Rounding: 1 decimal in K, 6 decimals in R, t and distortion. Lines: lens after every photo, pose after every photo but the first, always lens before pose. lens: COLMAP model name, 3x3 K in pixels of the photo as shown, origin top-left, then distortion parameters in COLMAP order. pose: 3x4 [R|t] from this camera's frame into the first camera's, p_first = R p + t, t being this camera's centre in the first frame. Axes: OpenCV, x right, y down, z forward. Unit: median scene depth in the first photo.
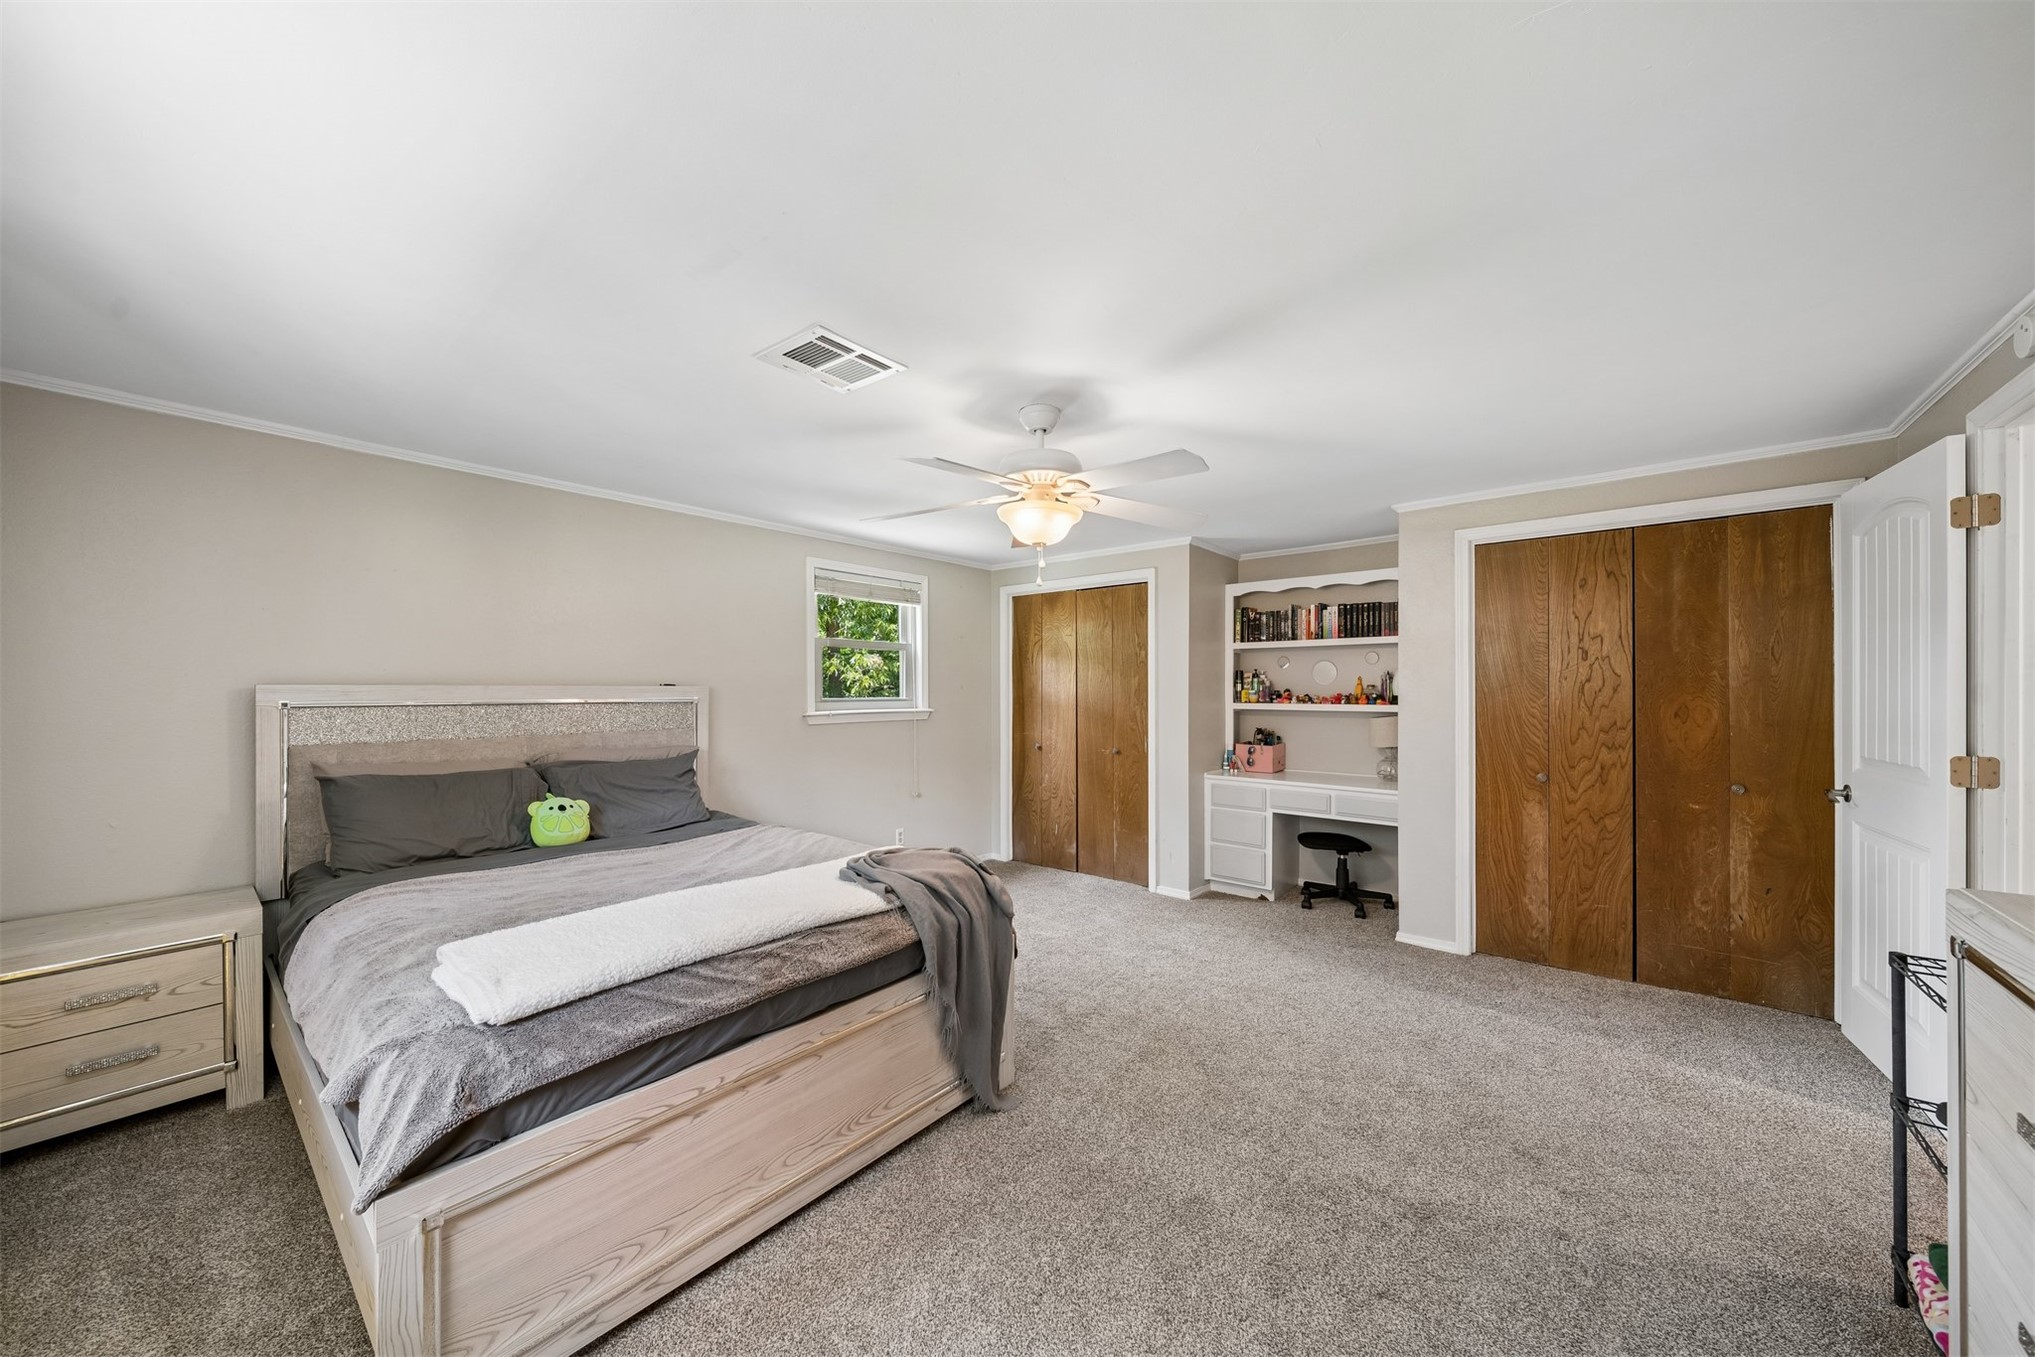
lens RADIAL K [[706.0, 0, 1021.3], [0, 706.0, 687.9], [0, 0, 1]] dist [0.000508, -0.001219]
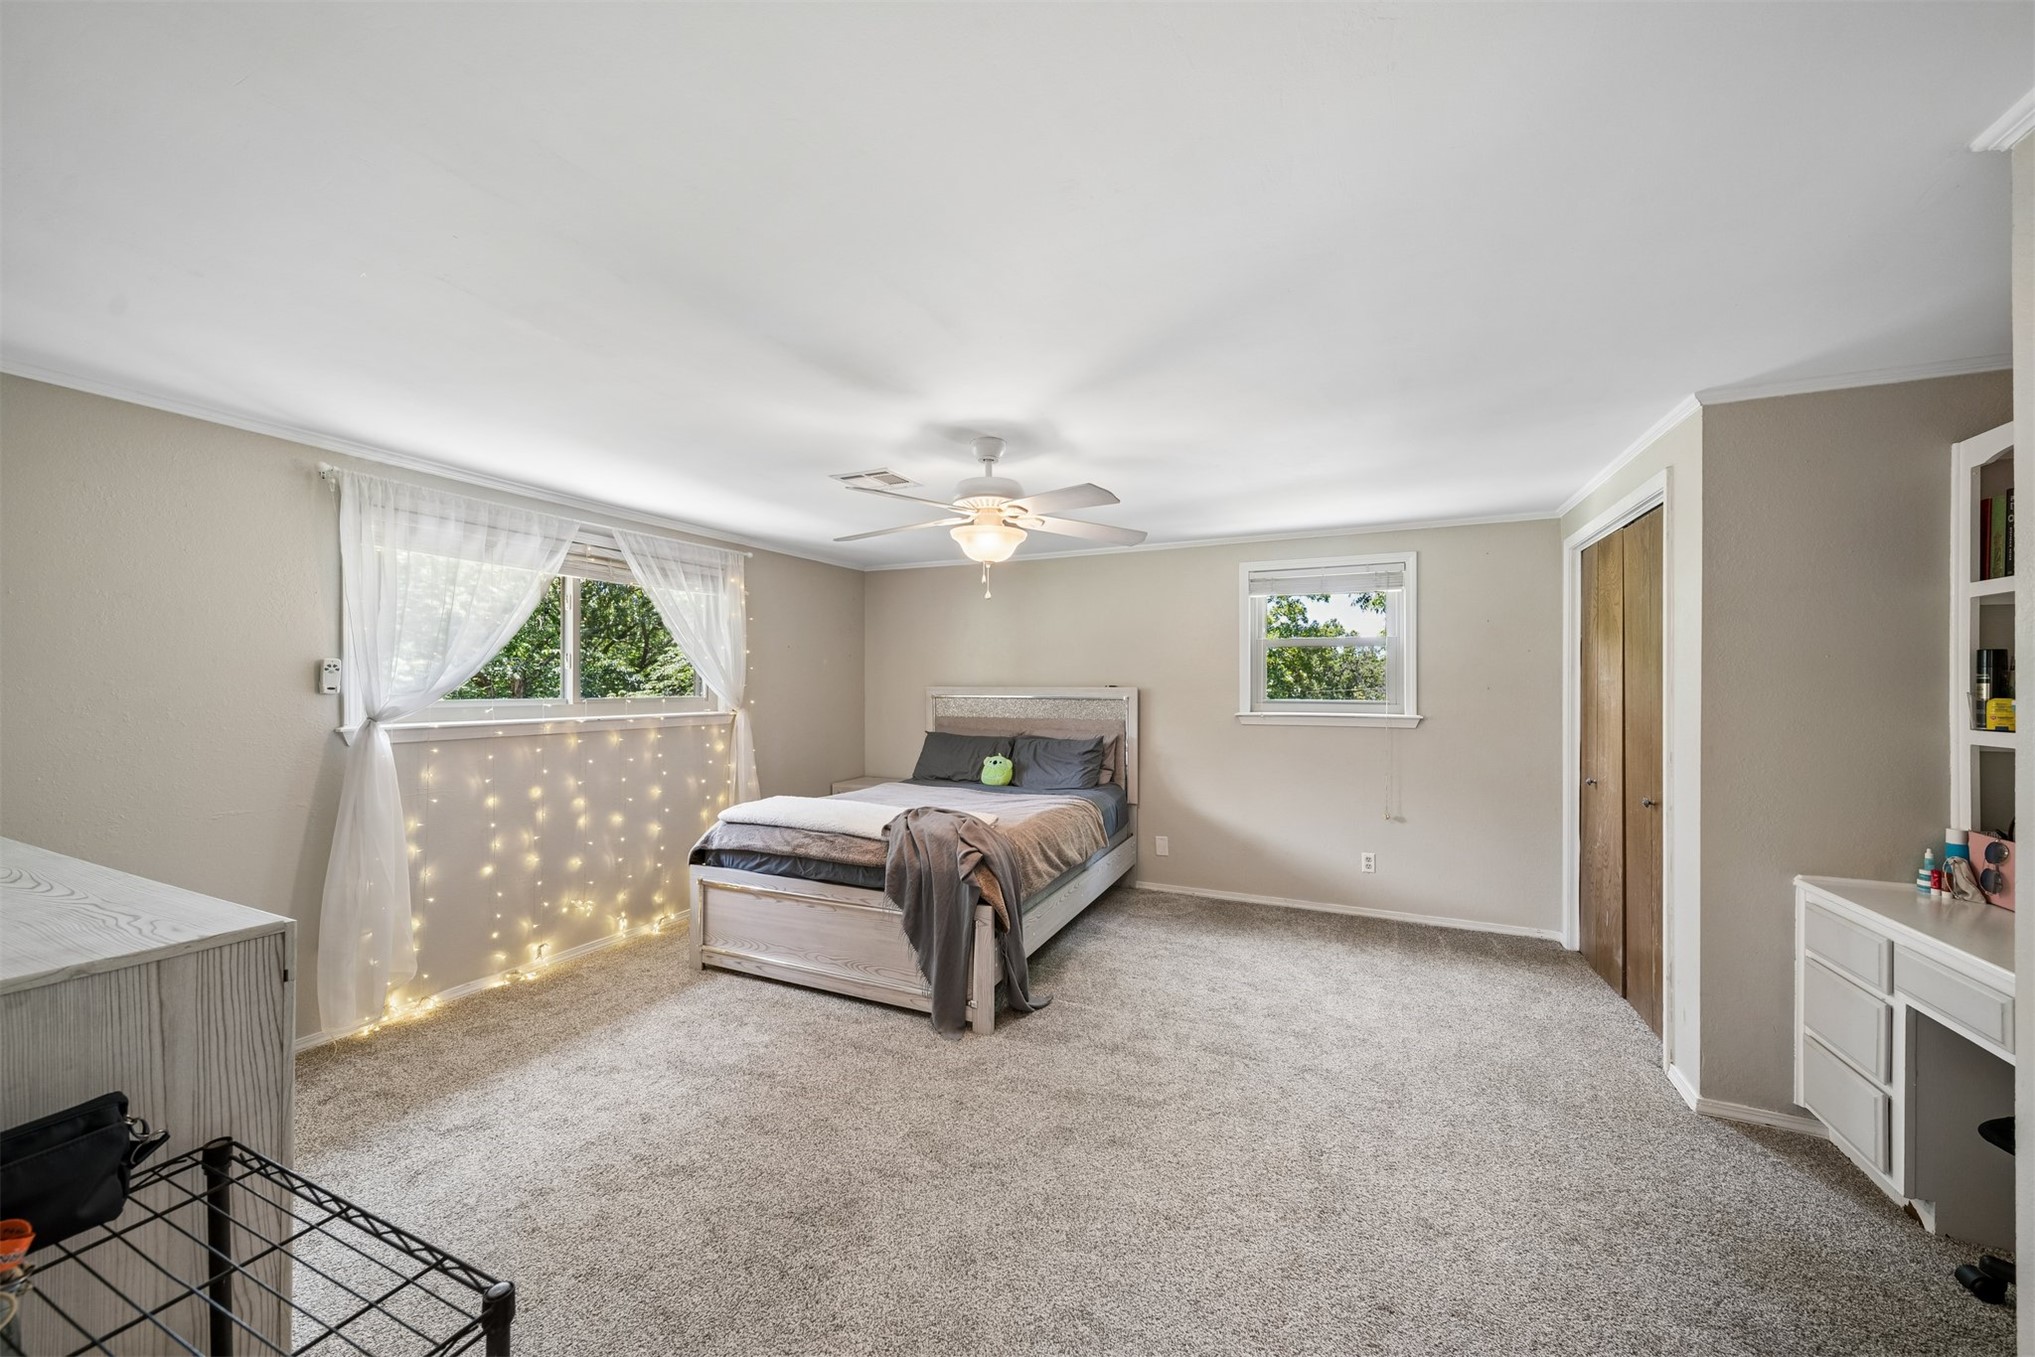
lens RADIAL K [[706.0, 0, 1028.0], [0, 706.0, 681.7], [0, 0, 1]] dist [0.000508, -0.001219]
pose [[0.272230, -0.006315, -0.962212, 0.799493], [-0.002716, 0.999969, -0.007331, -0.003103], [0.962228, 0.004609, 0.272204, 0.541310]]
